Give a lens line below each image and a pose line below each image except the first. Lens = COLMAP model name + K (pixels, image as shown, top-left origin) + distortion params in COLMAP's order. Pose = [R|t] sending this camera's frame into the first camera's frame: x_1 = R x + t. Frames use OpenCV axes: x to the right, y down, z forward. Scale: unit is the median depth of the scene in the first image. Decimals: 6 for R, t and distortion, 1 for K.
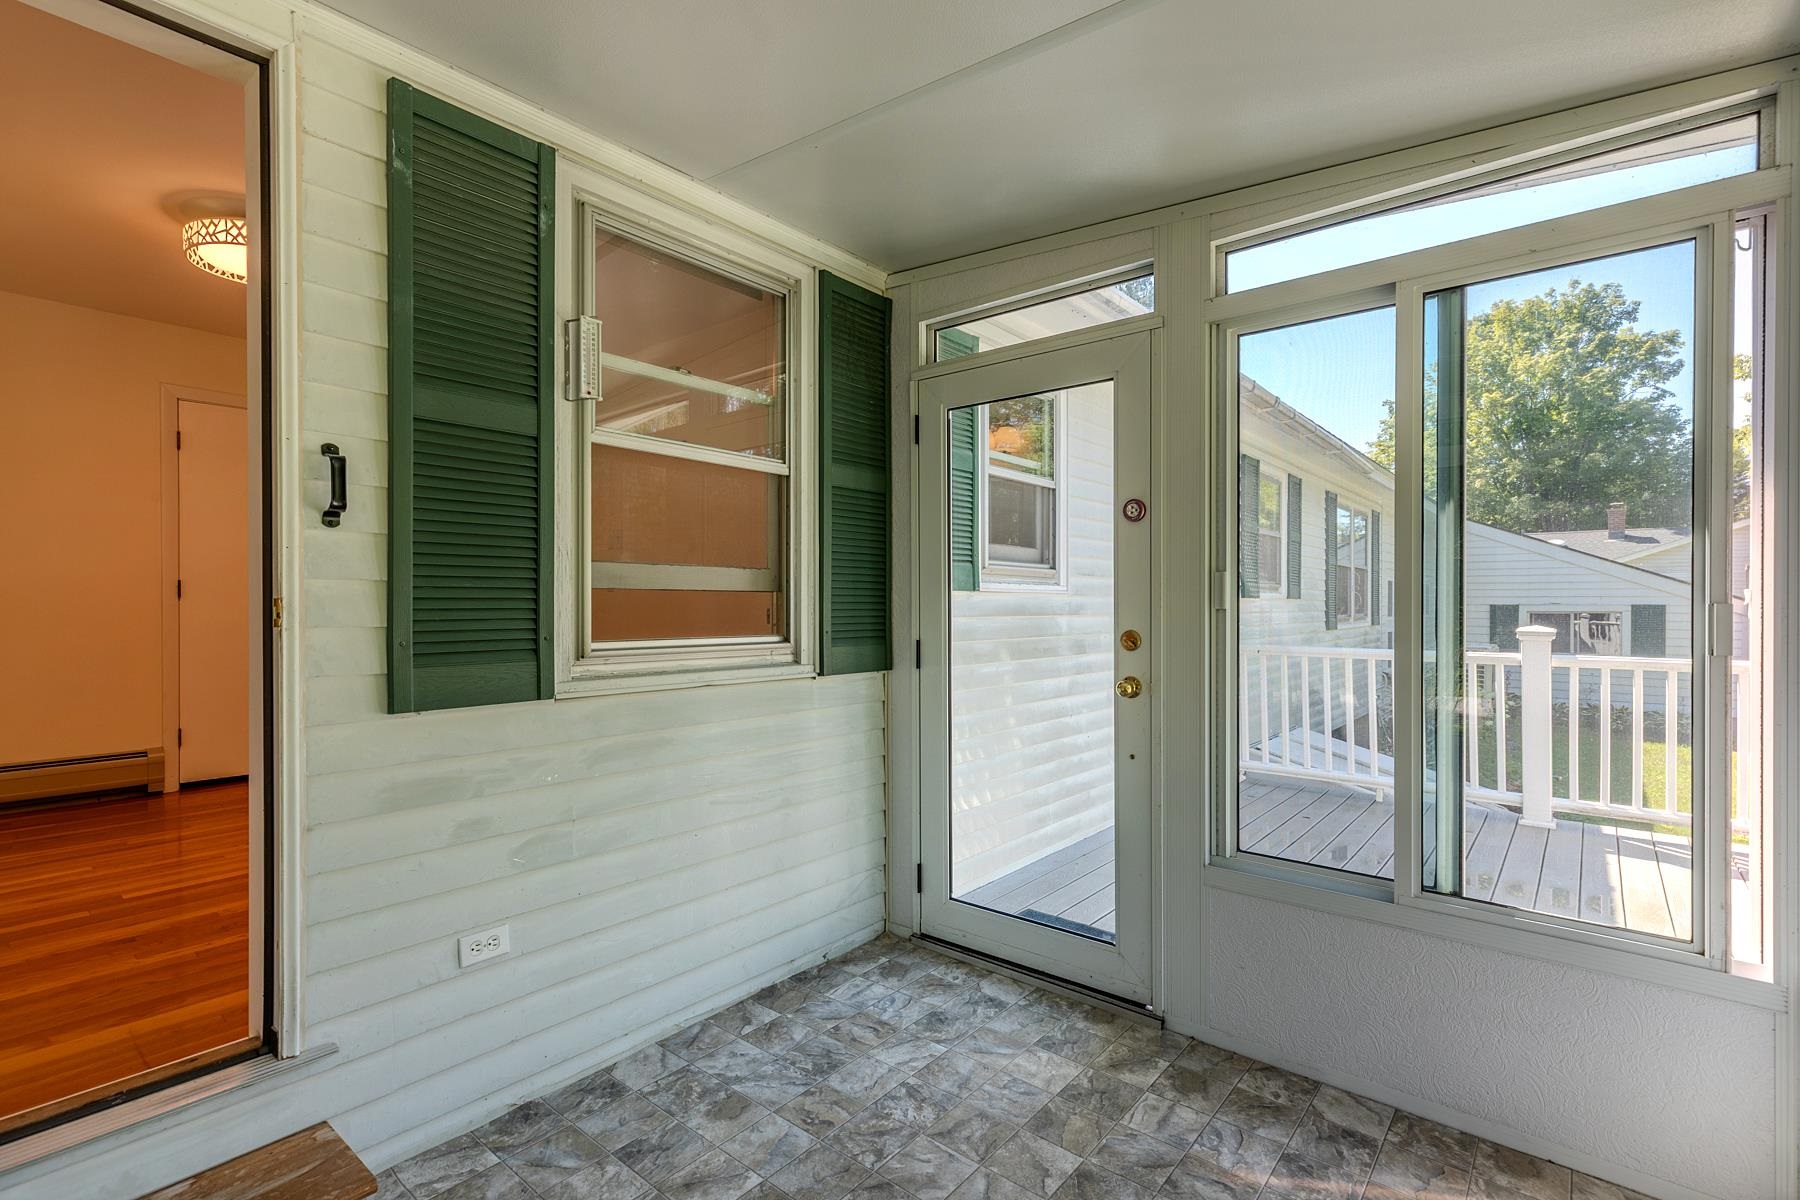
lens RADIAL K [[828.7, 0, 894.9], [0, 828.7, 606.2], [0, 0, 1]] dist [0.010366, 0.001279]
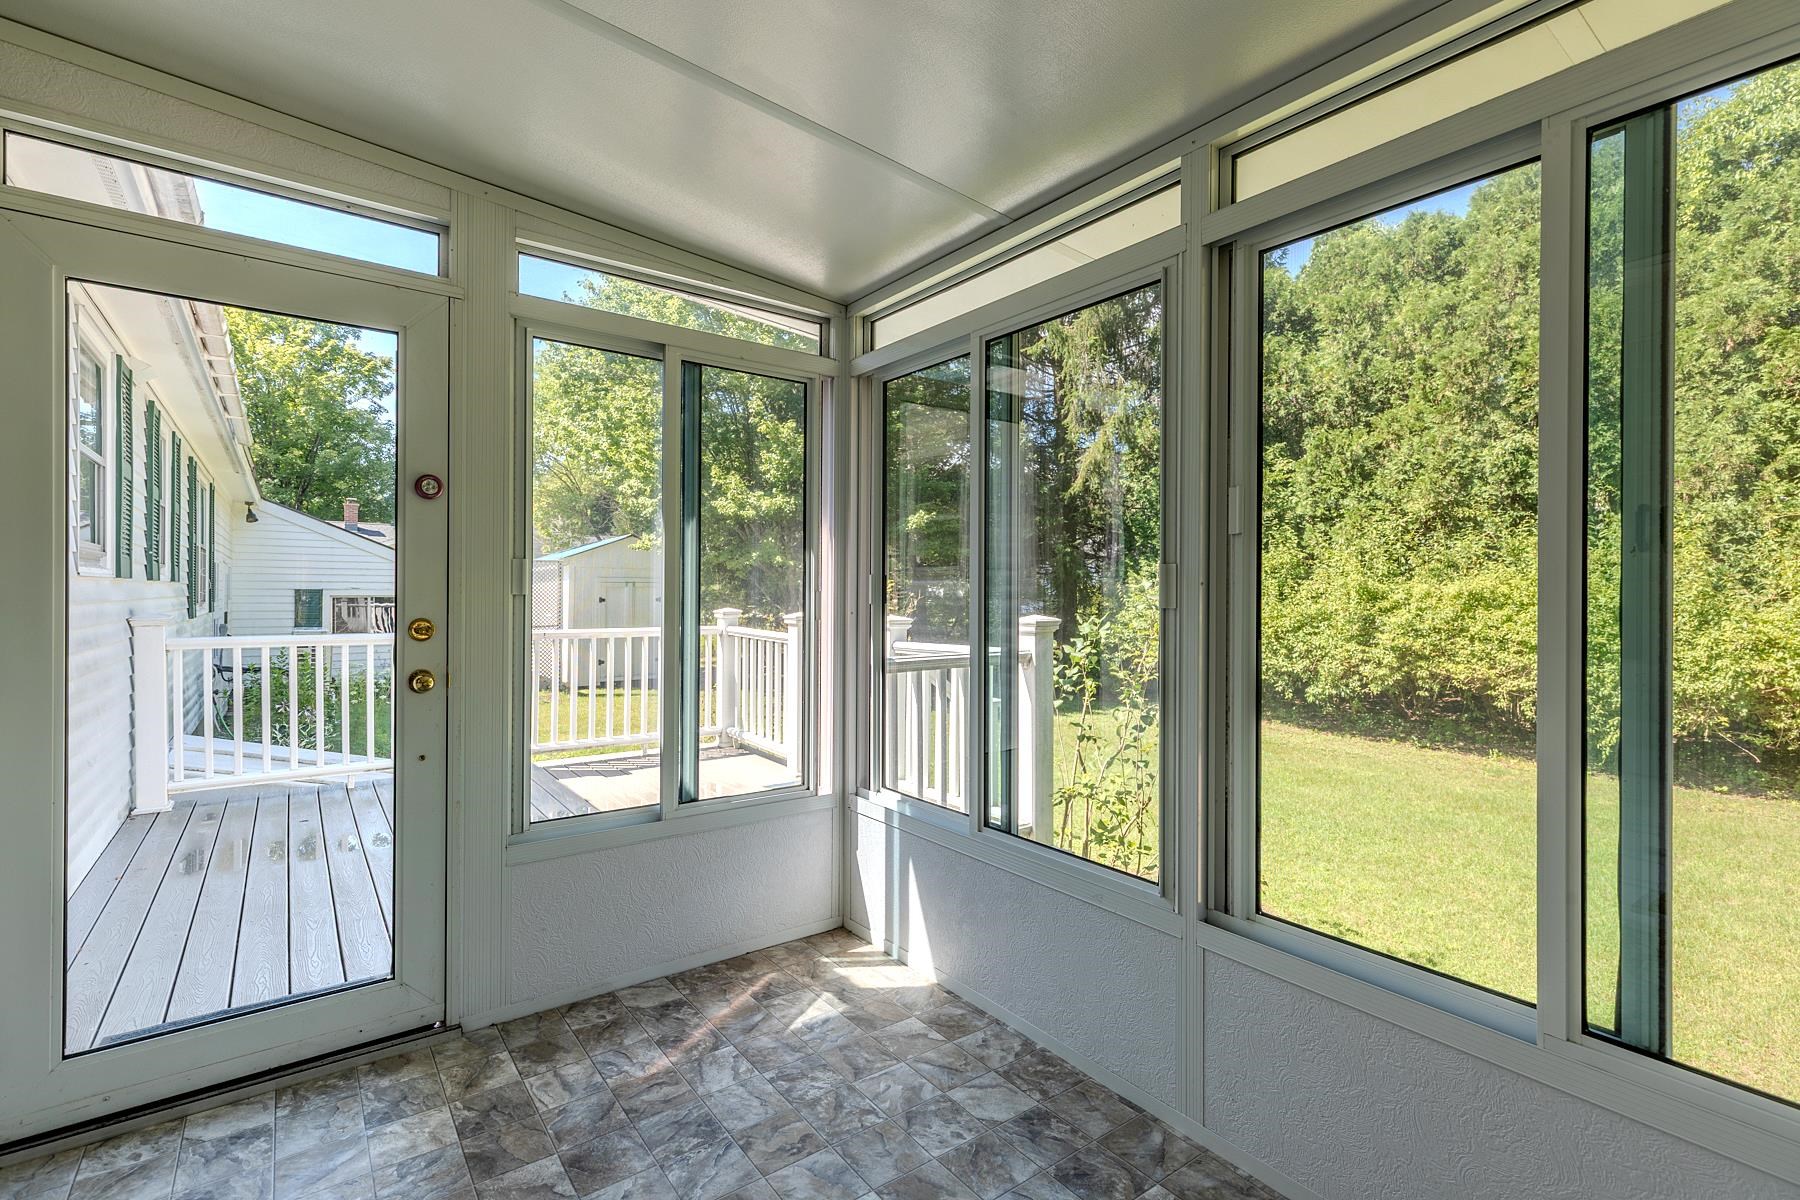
lens RADIAL K [[828.7, 0, 897.8], [0, 828.7, 594.4], [0, 0, 1]] dist [0.010366, 0.001279]
pose [[0.230530, -0.001684, 0.973064, -0.491299], [-0.003241, 0.999992, 0.002498, -0.001162], [-0.973060, -0.003730, 0.230523, 0.294083]]
